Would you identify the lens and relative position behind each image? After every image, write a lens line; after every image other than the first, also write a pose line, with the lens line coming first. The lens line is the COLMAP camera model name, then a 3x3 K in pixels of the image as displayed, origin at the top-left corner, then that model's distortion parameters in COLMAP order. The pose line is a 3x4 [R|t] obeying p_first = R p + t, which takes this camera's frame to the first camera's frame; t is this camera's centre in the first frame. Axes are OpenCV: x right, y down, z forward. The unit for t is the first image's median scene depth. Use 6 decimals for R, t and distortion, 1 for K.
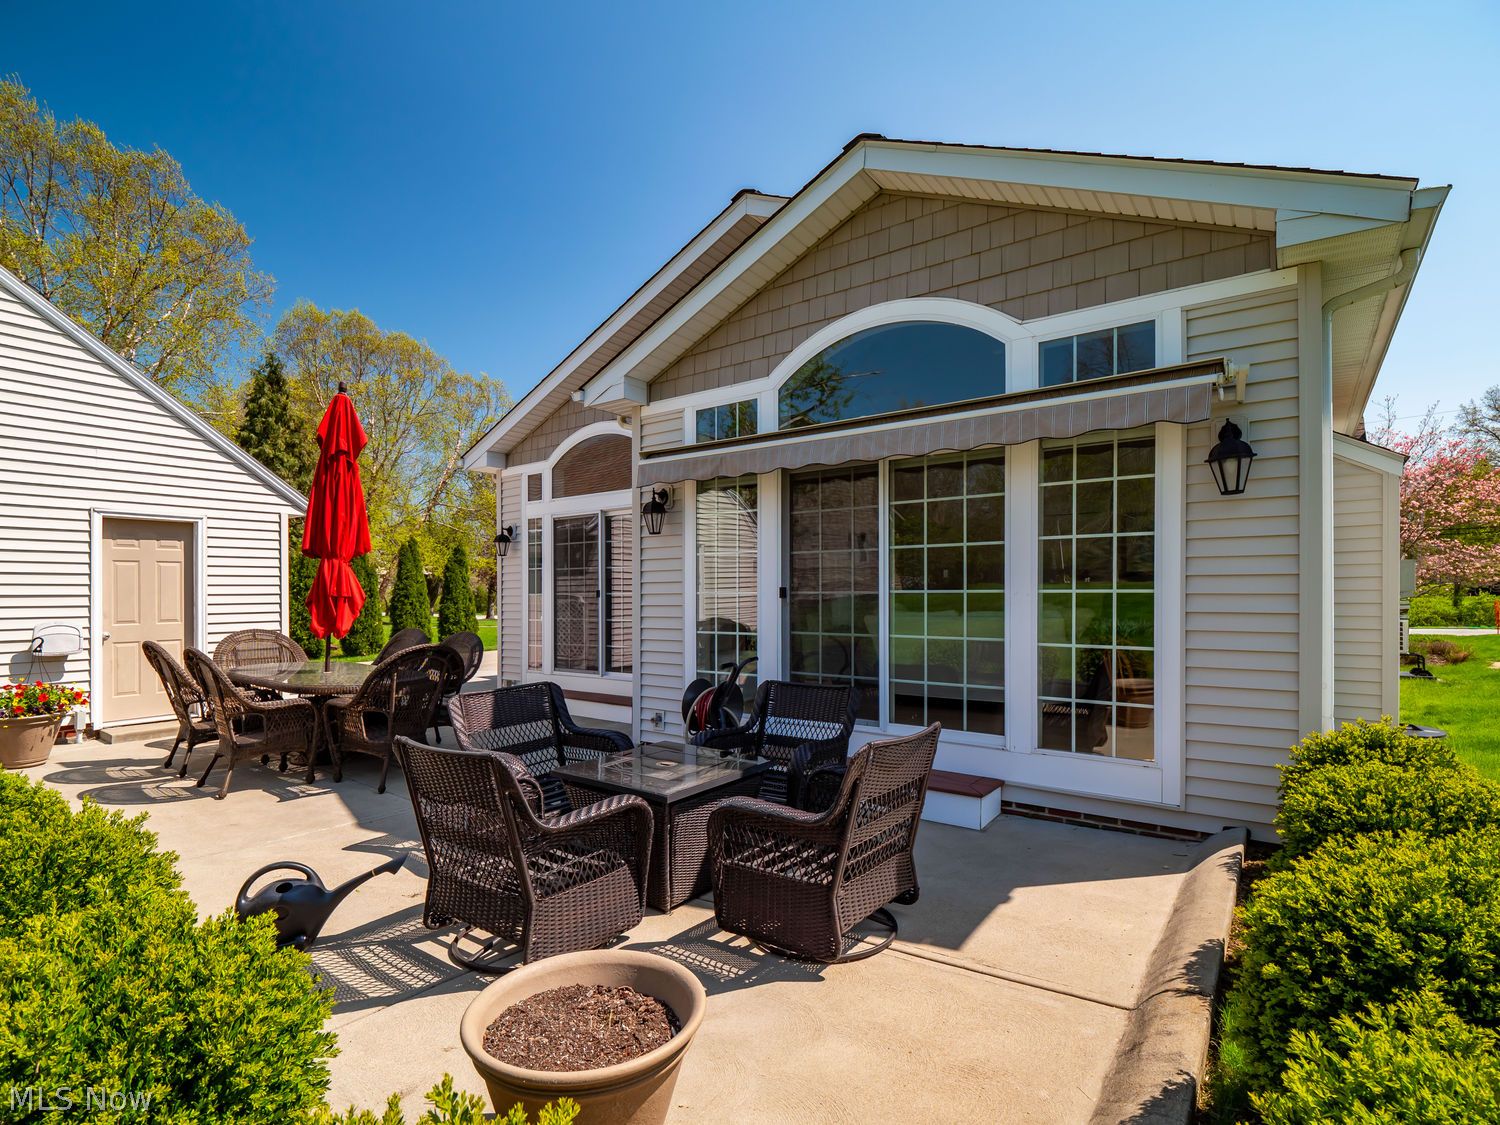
lens RADIAL K [[739.1, 0, 760.7], [0, 739.1, 580.7], [0, 0, 1]] dist [-0.005778, -0.000721]
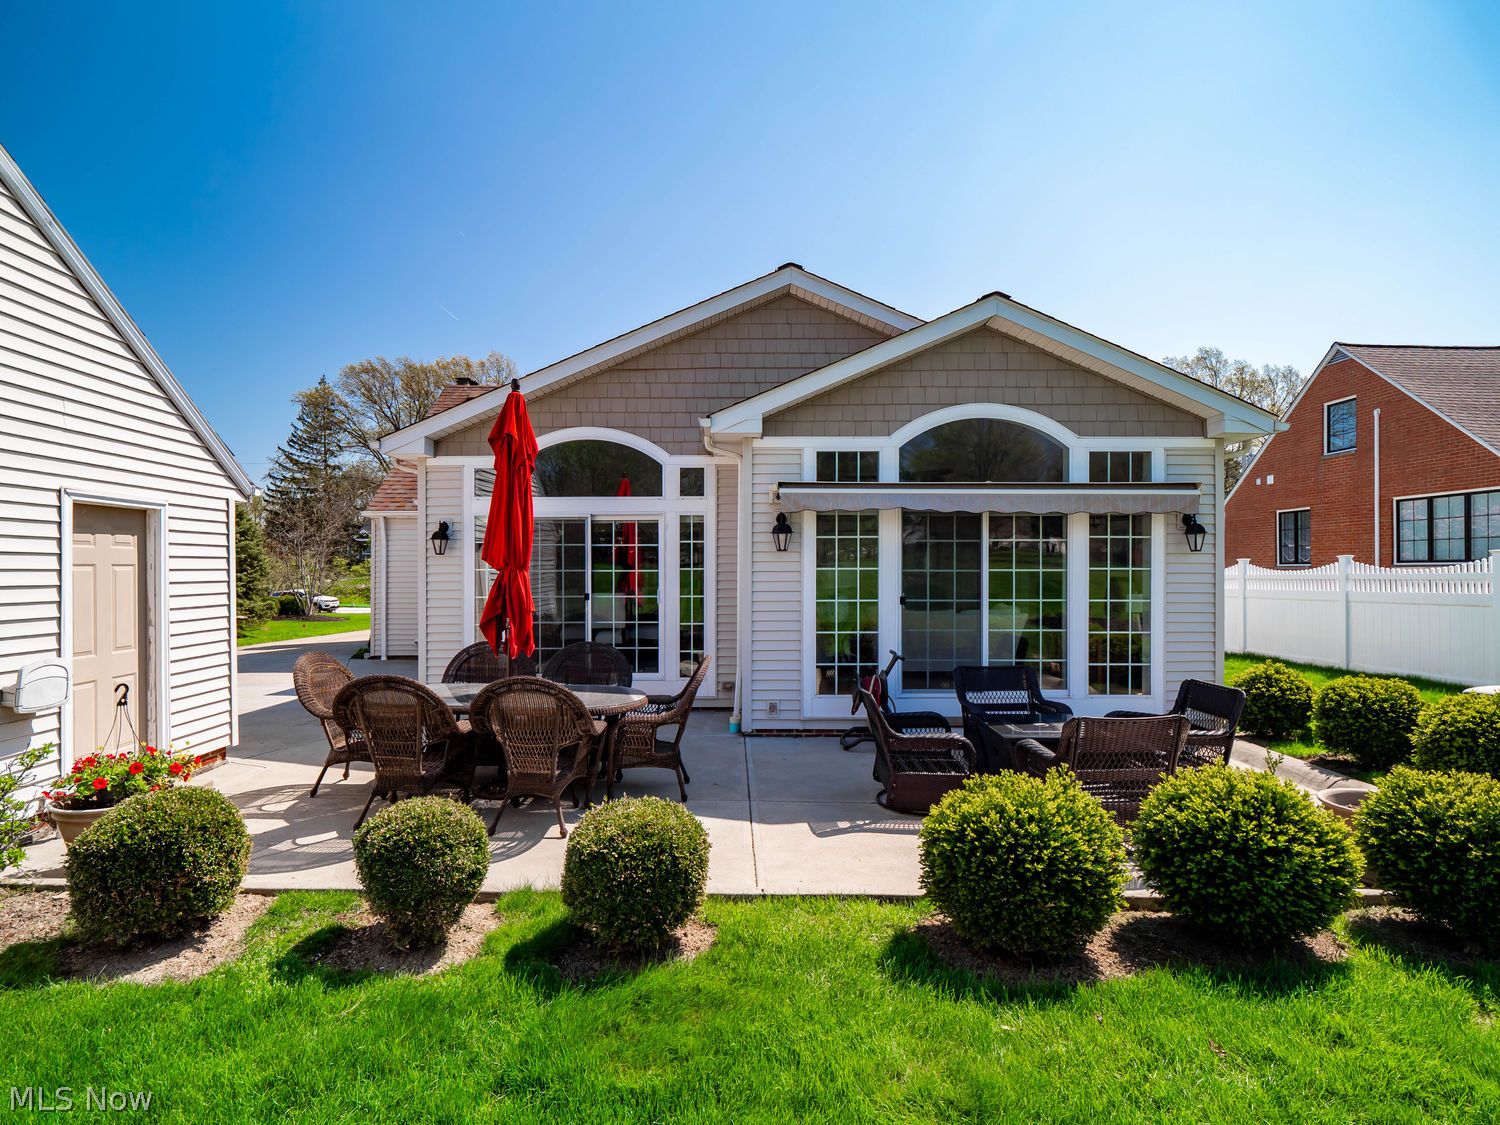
lens RADIAL K [[734.2, 0, 731.5], [0, 734.2, 557.6], [0, 0, 1]] dist [-0.002857, -0.001045]
pose [[0.807516, 0.015628, 0.589638, -0.985469], [-0.013515, 0.999877, -0.007991, -0.046260], [-0.589690, -0.001517, 0.807628, 0.108641]]
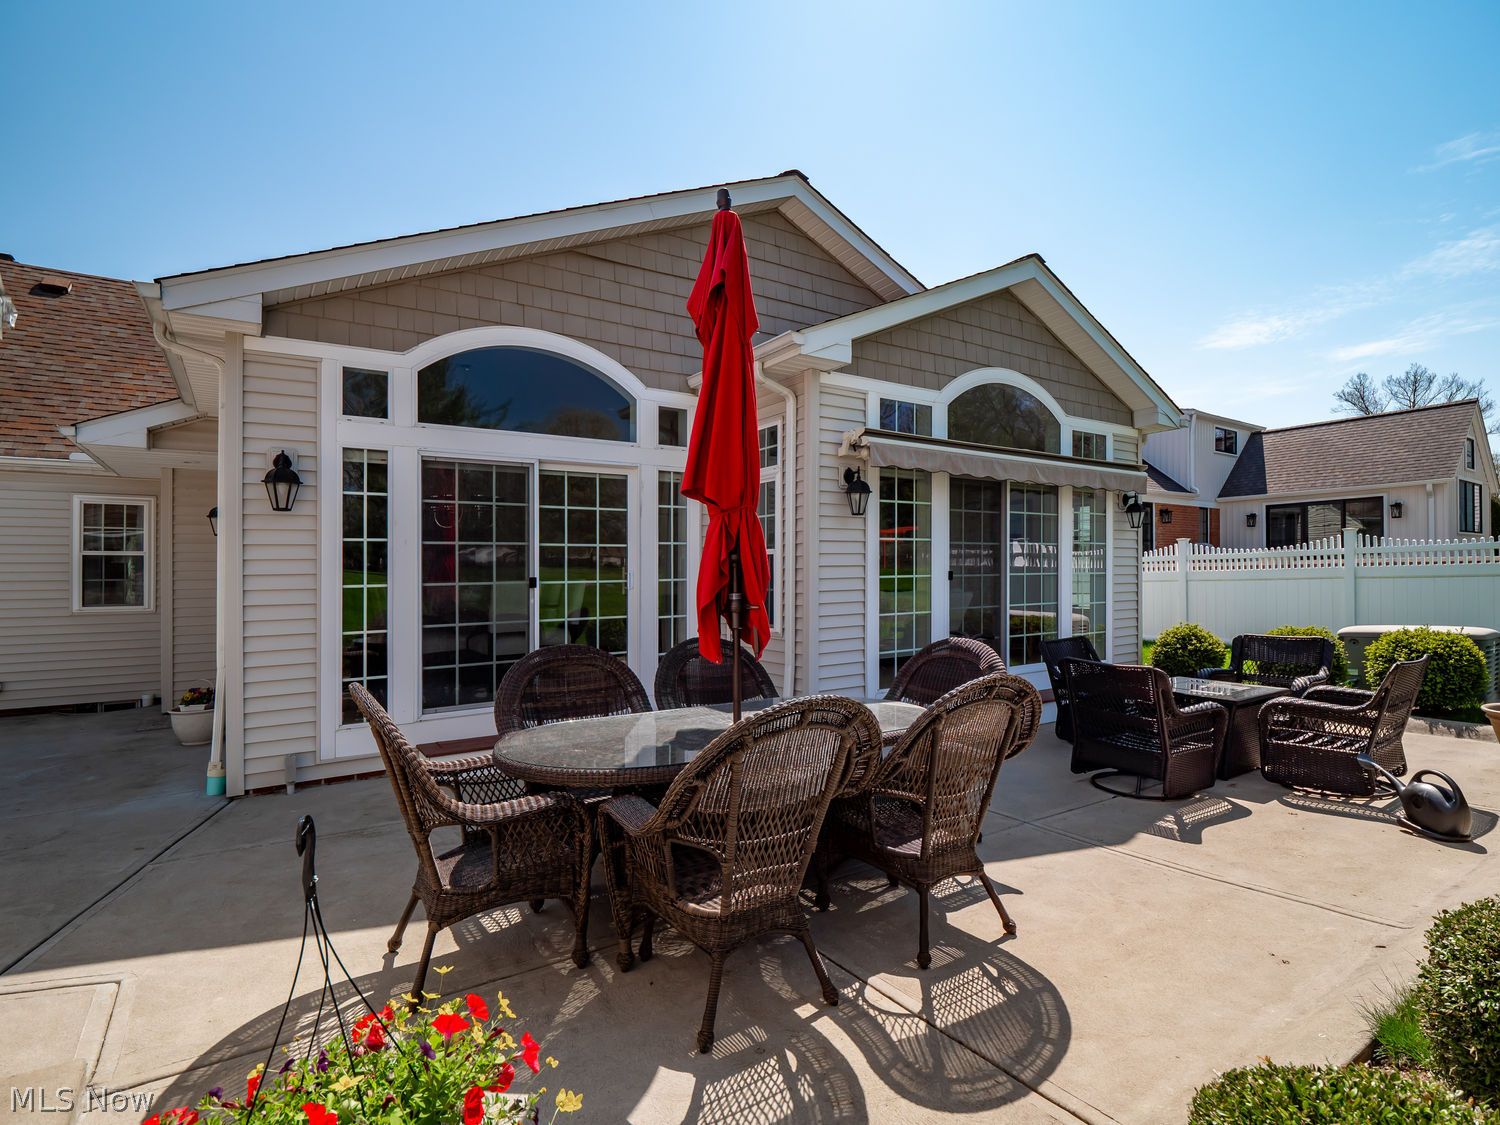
lens RADIAL K [[737.9, 0, 753.2], [0, 737.9, 567.1], [0, 0, 1]] dist [-0.004011, 0.001501]
pose [[0.343016, 0.014448, 0.939219, -1.185764], [-0.000326, 0.999883, -0.015262, 0.020623], [-0.939330, 0.004929, 0.342980, 0.879029]]
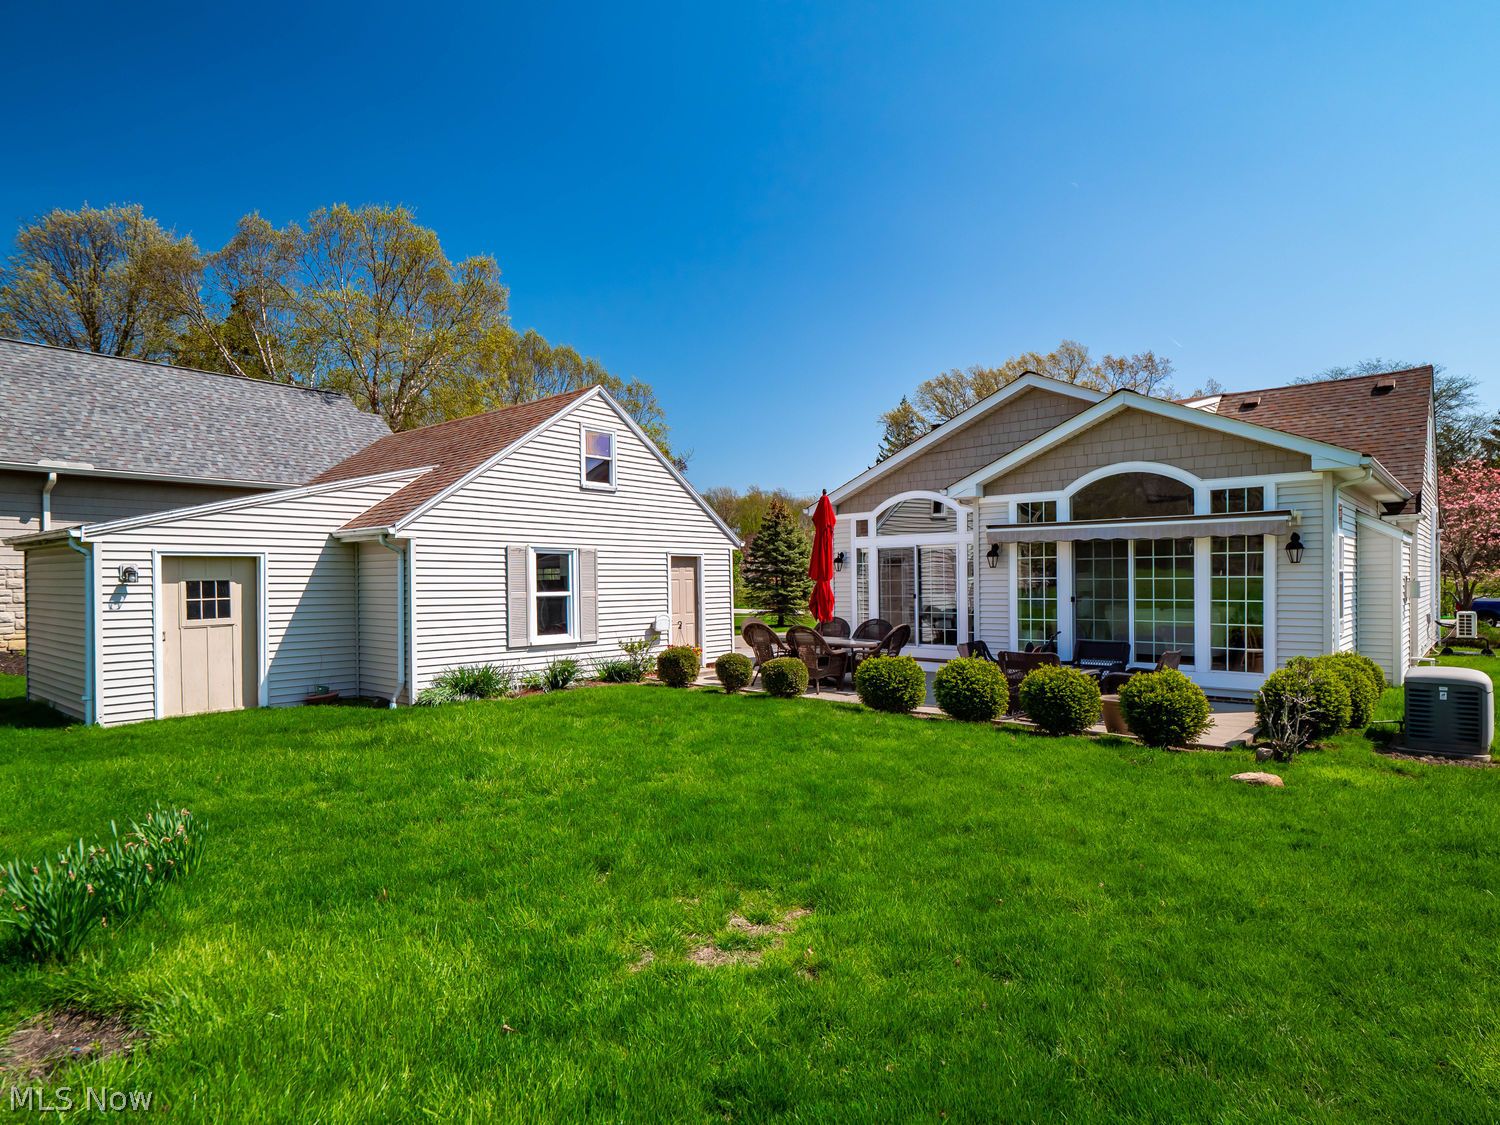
lens RADIAL K [[846.5, 0, 750.0], [0, 846.5, 562.5], [0, 0, 1]] dist [0.000694, -0.000575]
pose [[0.995650, -0.004124, -0.093076, -0.616371], [0.003769, 0.999985, -0.003985, -0.076622], [0.093091, 0.003617, 0.995651, -1.341383]]
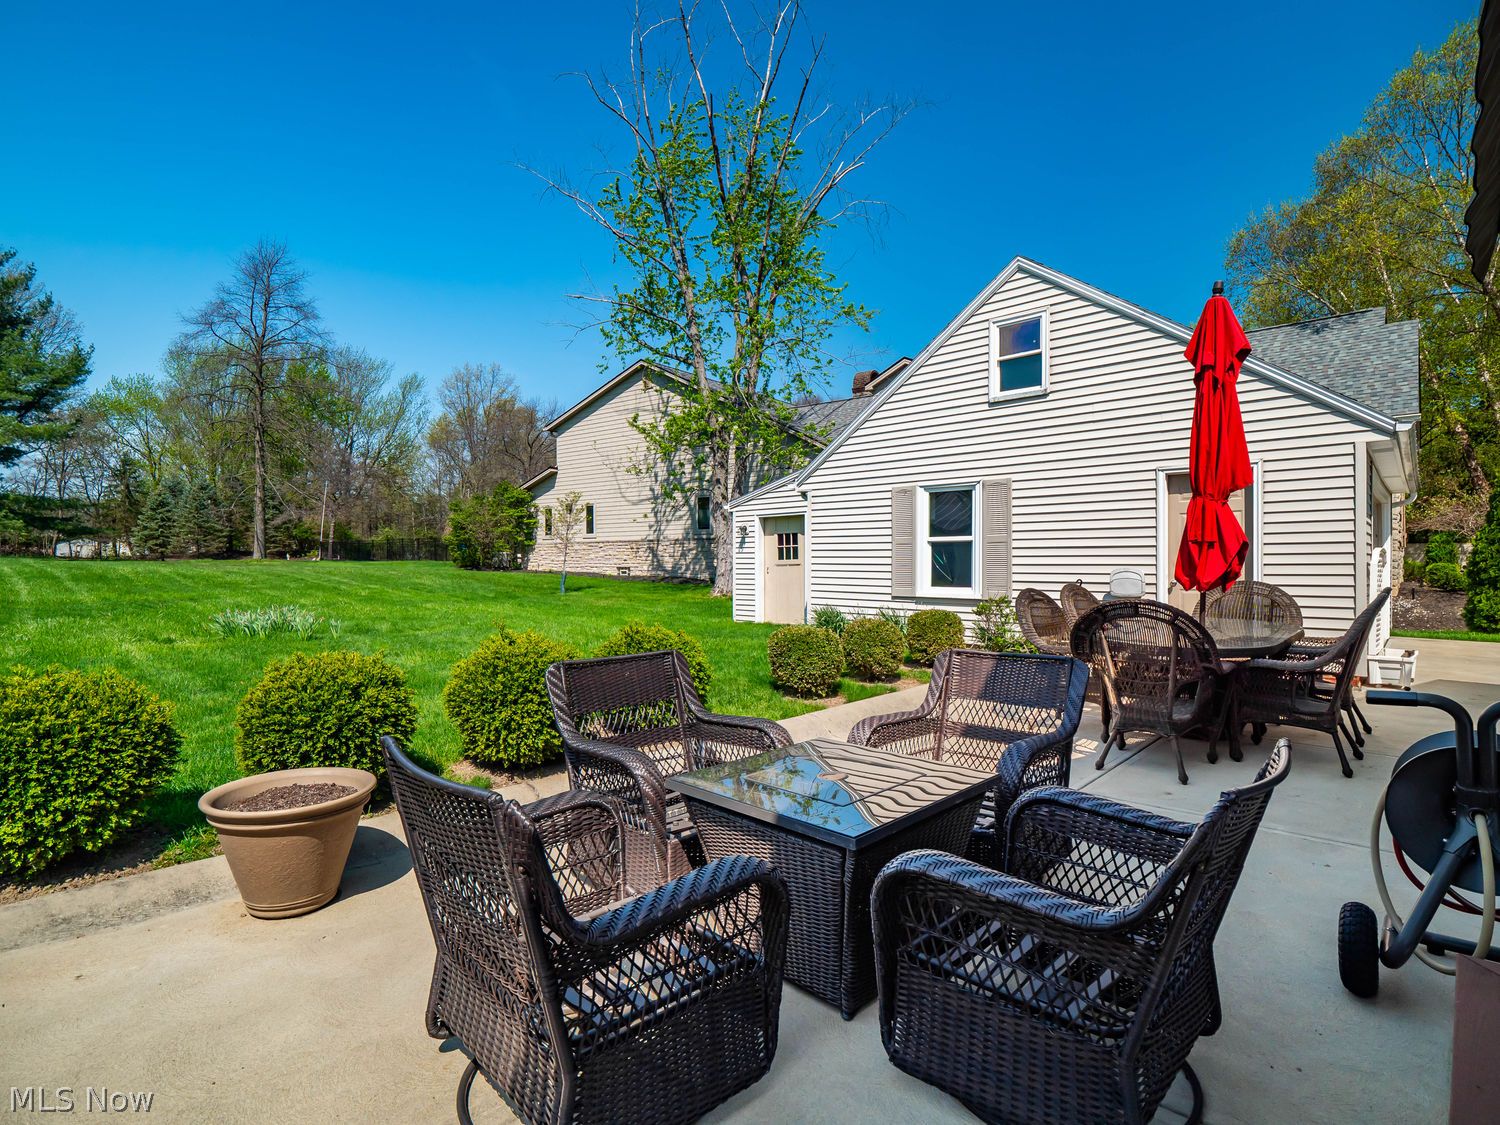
lens RADIAL K [[725.6, 0, 750.0], [0, 725.6, 562.5], [0, 0, 1]] dist [-0.001455, -0.001275]
pose [[-0.143400, 0.009040, -0.989623, 0.337272], [0.022015, 0.999740, 0.005943, 0.030659], [0.989420, -0.020934, -0.143562, 0.660485]]
